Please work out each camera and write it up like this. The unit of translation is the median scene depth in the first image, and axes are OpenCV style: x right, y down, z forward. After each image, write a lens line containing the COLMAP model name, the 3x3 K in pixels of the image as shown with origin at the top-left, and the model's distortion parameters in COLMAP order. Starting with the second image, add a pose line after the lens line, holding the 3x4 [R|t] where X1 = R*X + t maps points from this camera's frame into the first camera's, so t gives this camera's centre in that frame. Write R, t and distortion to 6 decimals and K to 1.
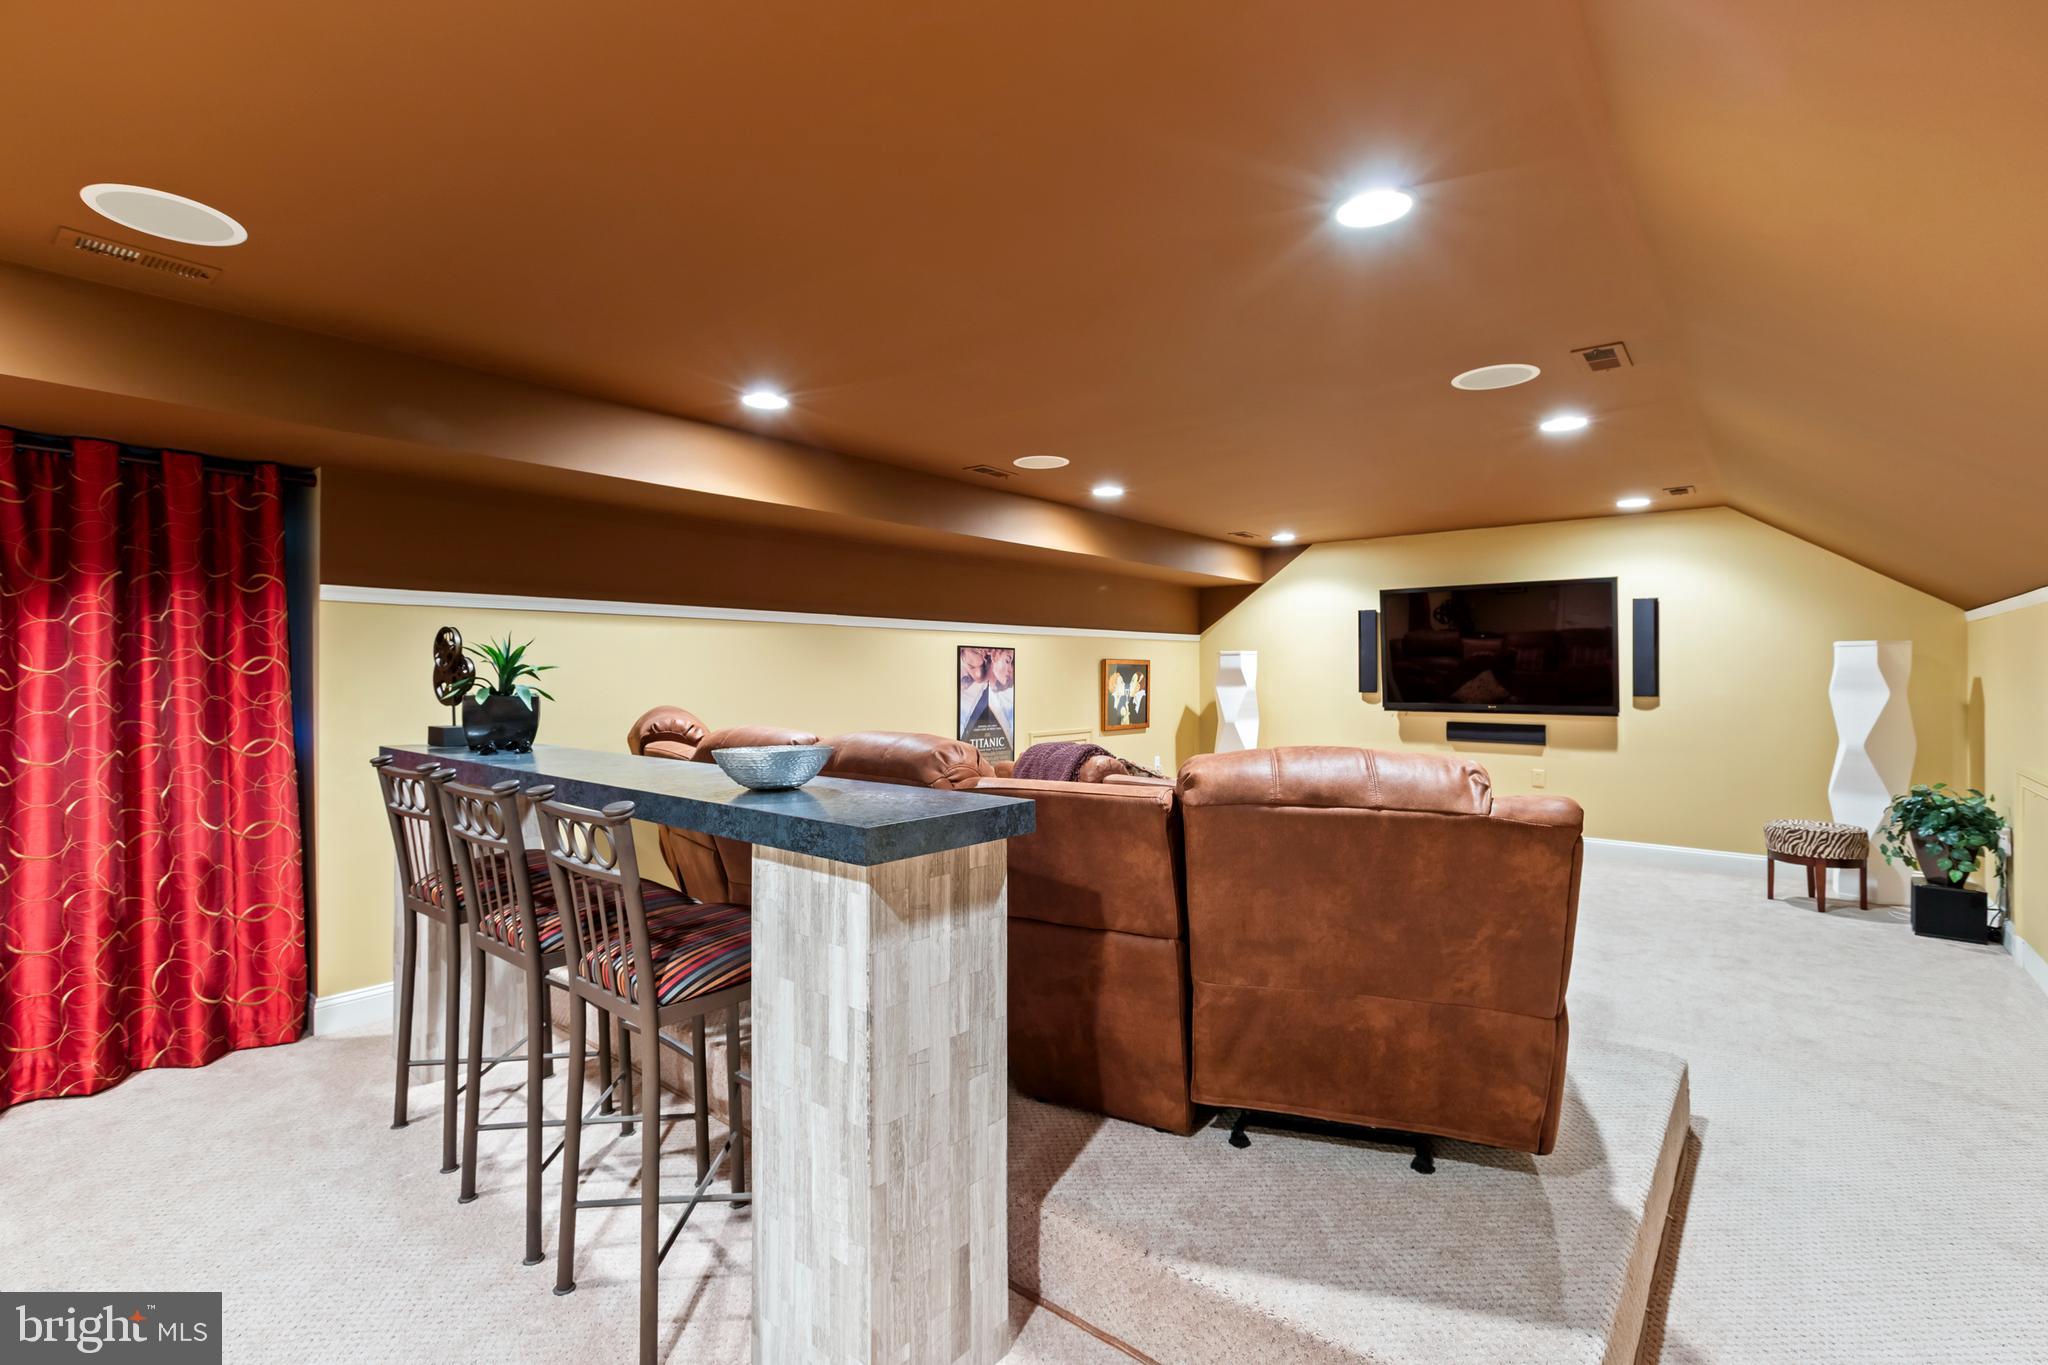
lens RADIAL K [[917.2, 0, 1033.0], [0, 917.2, 674.9], [0, 0, 1]] dist [0.000733, 0.000009]
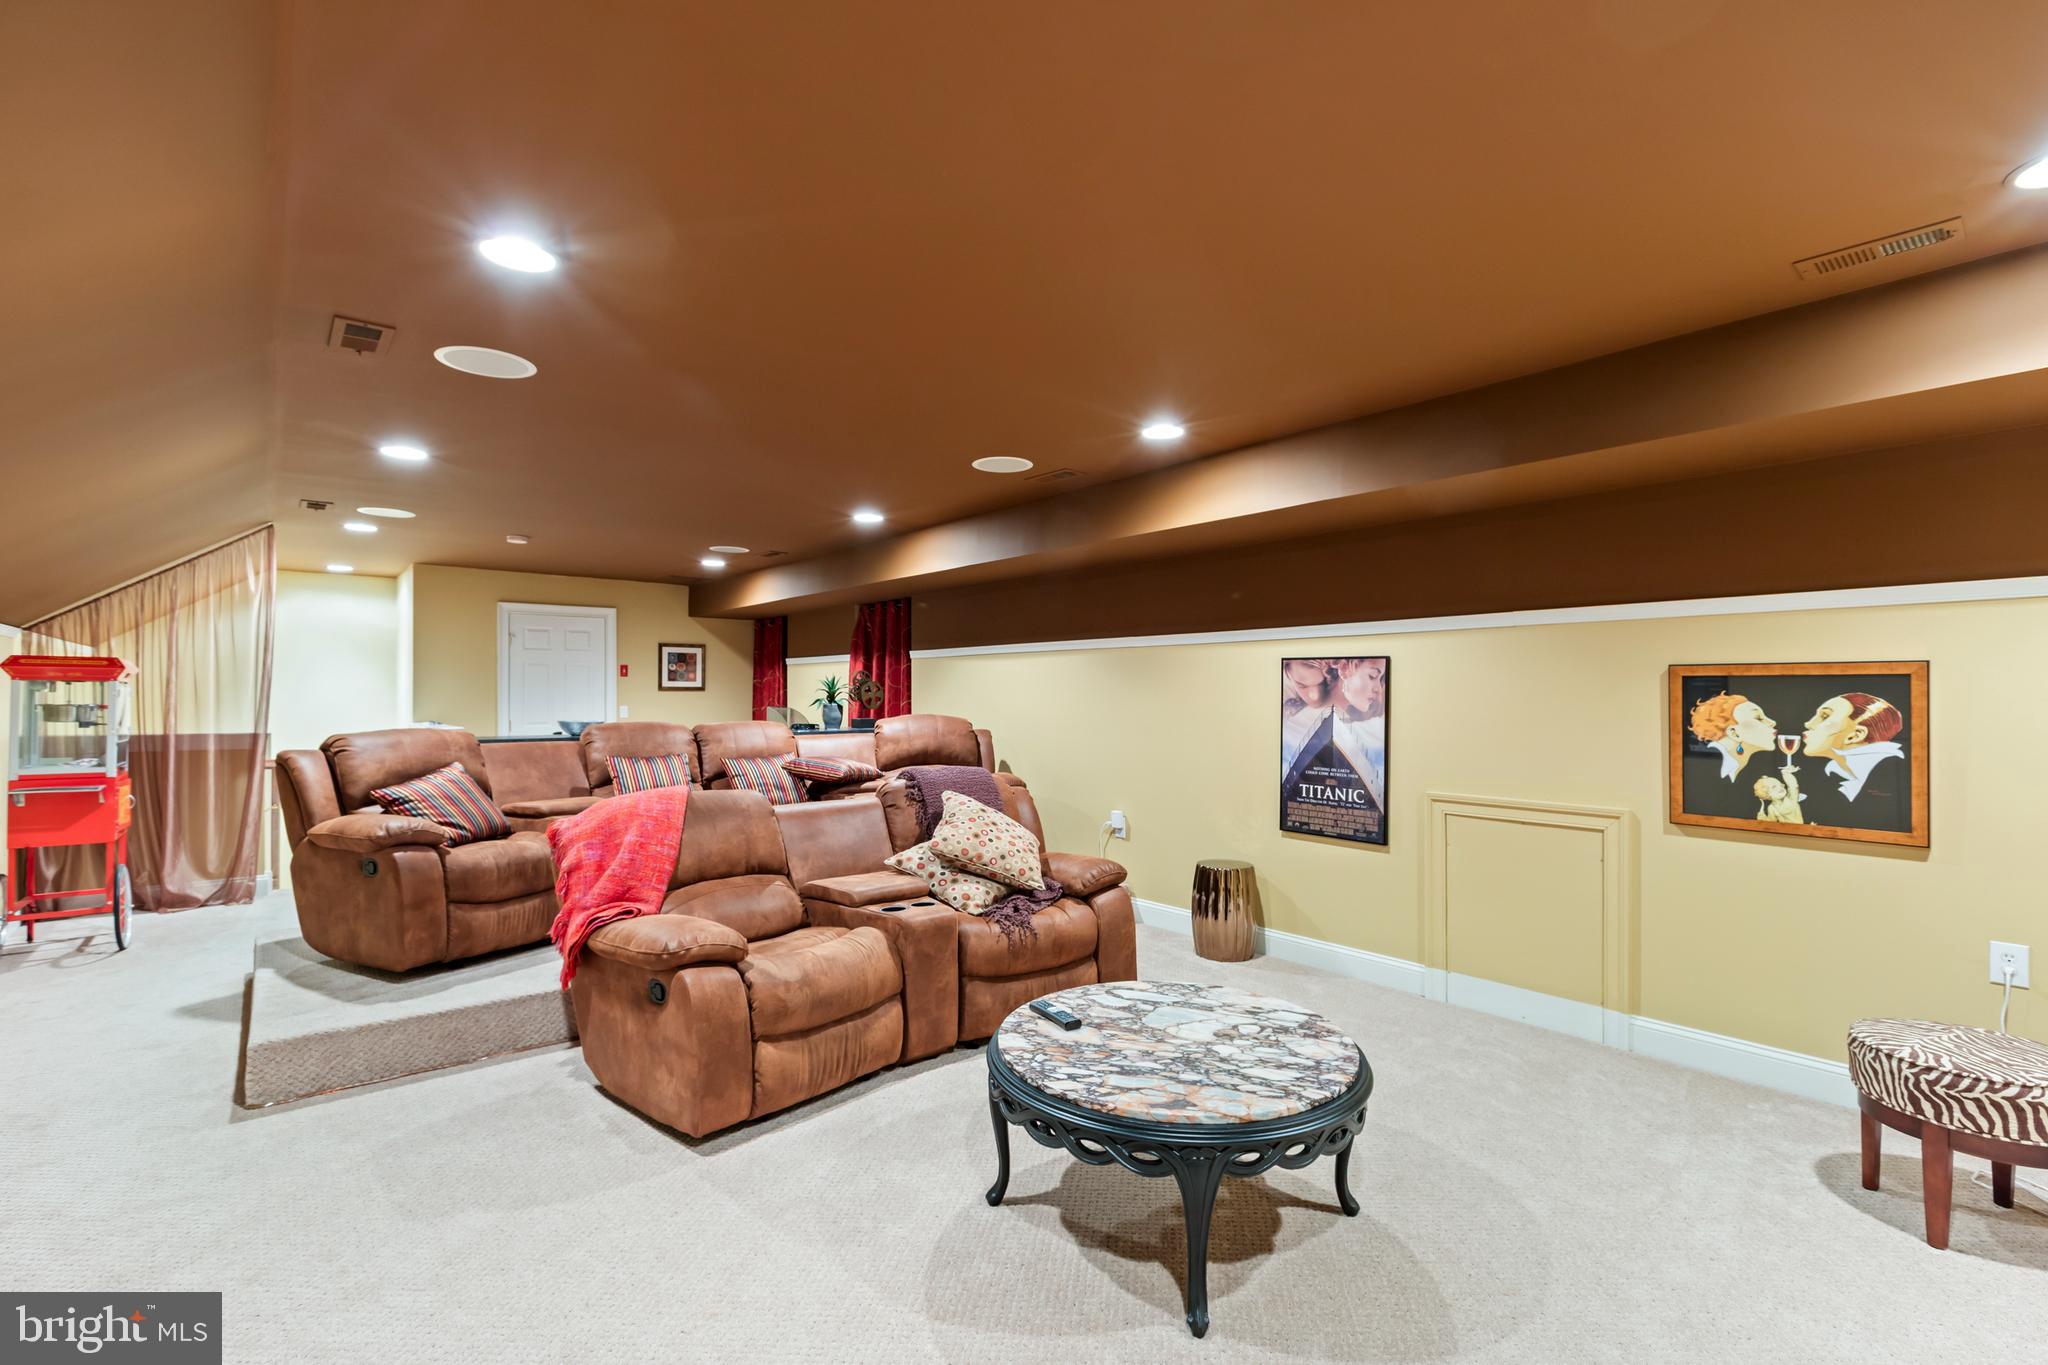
lens RADIAL K [[917.2, 0, 1033.3], [0, 917.2, 687.4], [0, 0, 1]] dist [0.000733, 0.000009]
pose [[-0.191898, -0.007373, -0.981387, 0.675541], [-0.005854, 0.999963, -0.006368, -0.001280], [0.981397, 0.004523, -0.191934, 0.896642]]
